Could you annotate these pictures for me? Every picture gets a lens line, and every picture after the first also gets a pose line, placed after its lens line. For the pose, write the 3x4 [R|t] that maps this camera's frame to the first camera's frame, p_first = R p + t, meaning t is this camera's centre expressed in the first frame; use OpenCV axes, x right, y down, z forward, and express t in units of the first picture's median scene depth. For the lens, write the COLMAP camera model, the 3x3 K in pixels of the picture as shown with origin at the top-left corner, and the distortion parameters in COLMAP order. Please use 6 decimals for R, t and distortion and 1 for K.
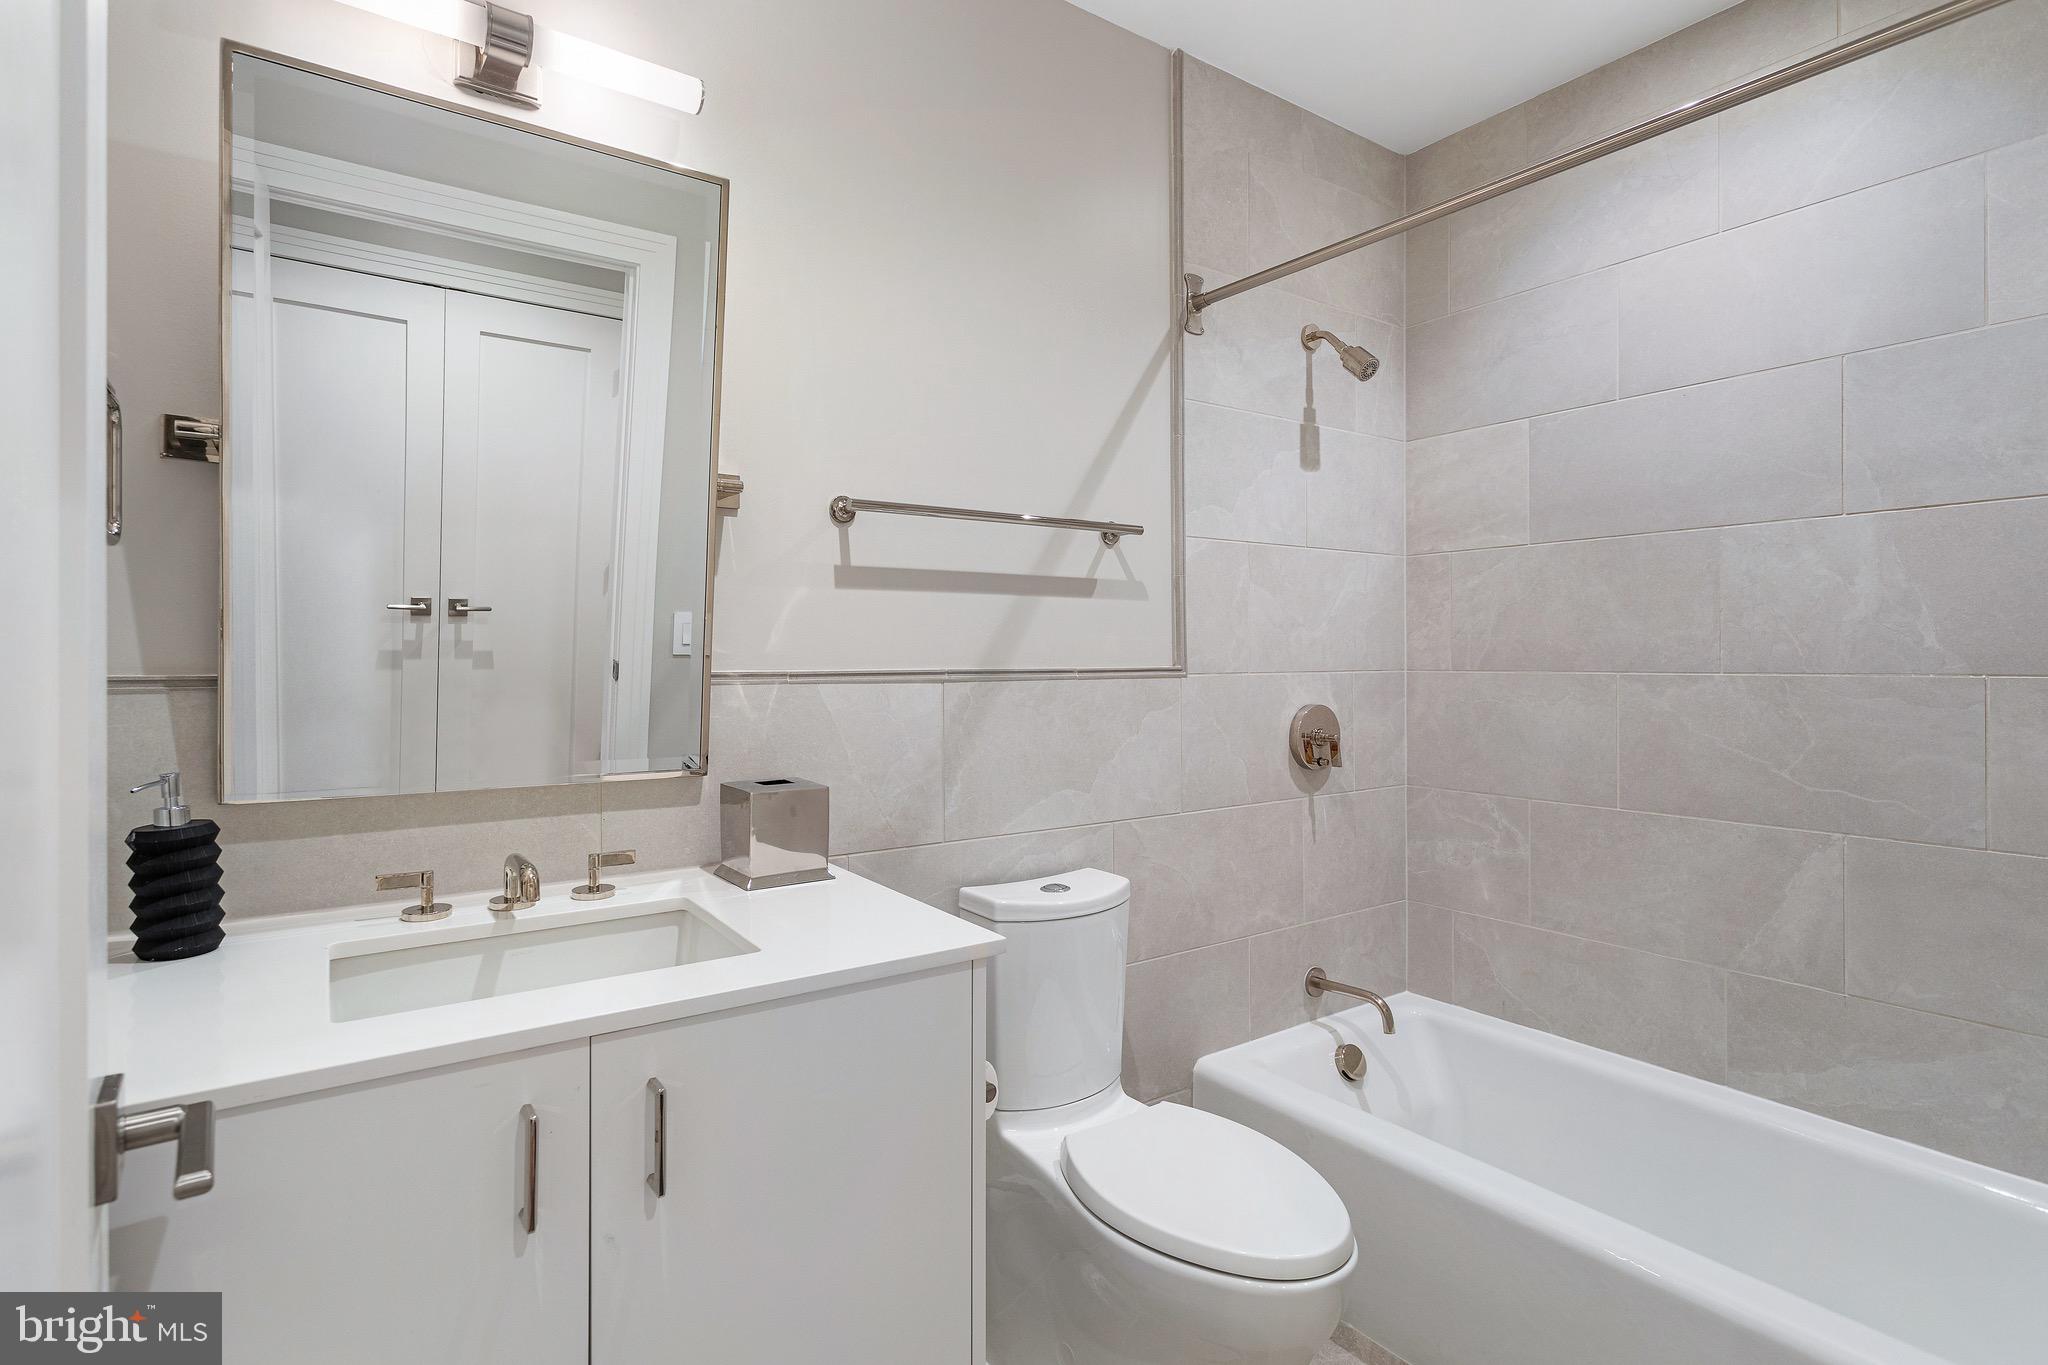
lens RADIAL K [[986.9, 0, 1012.6], [0, 986.9, 641.3], [0, 0, 1]] dist [-0.002429, 0.001361]
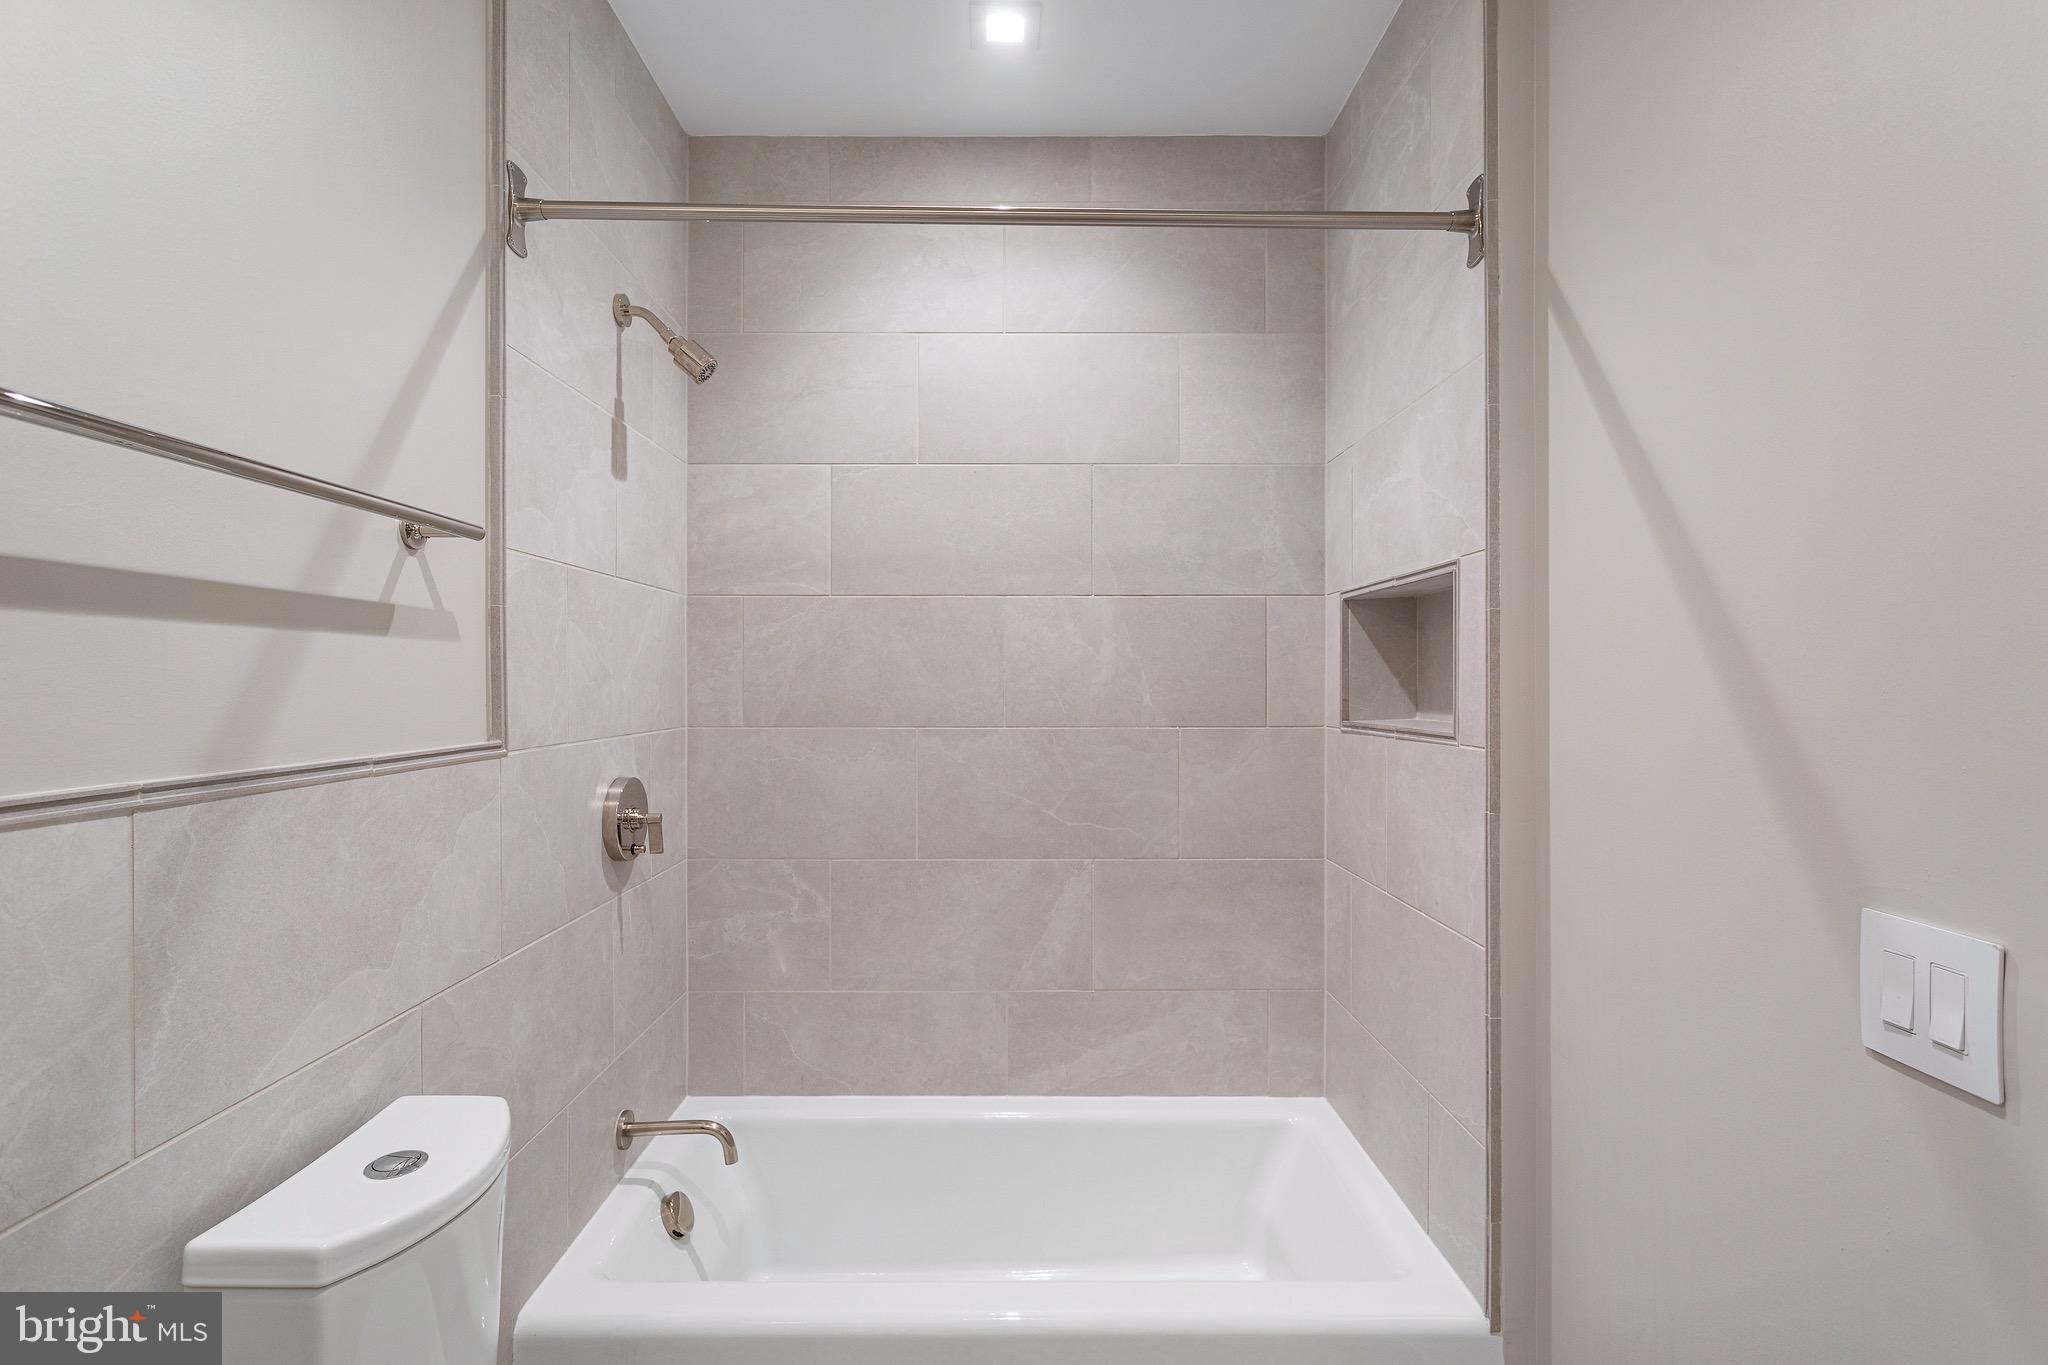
lens RADIAL K [[977.8, 0, 1018.0], [0, 977.8, 676.5], [0, 0, 1]] dist [-0.003393, 0.000786]
pose [[0.578381, 0.008927, 0.815718, -0.166309], [-0.014344, 0.999897, -0.000772, -0.022874], [-0.815641, -0.011255, 0.578449, 0.324701]]
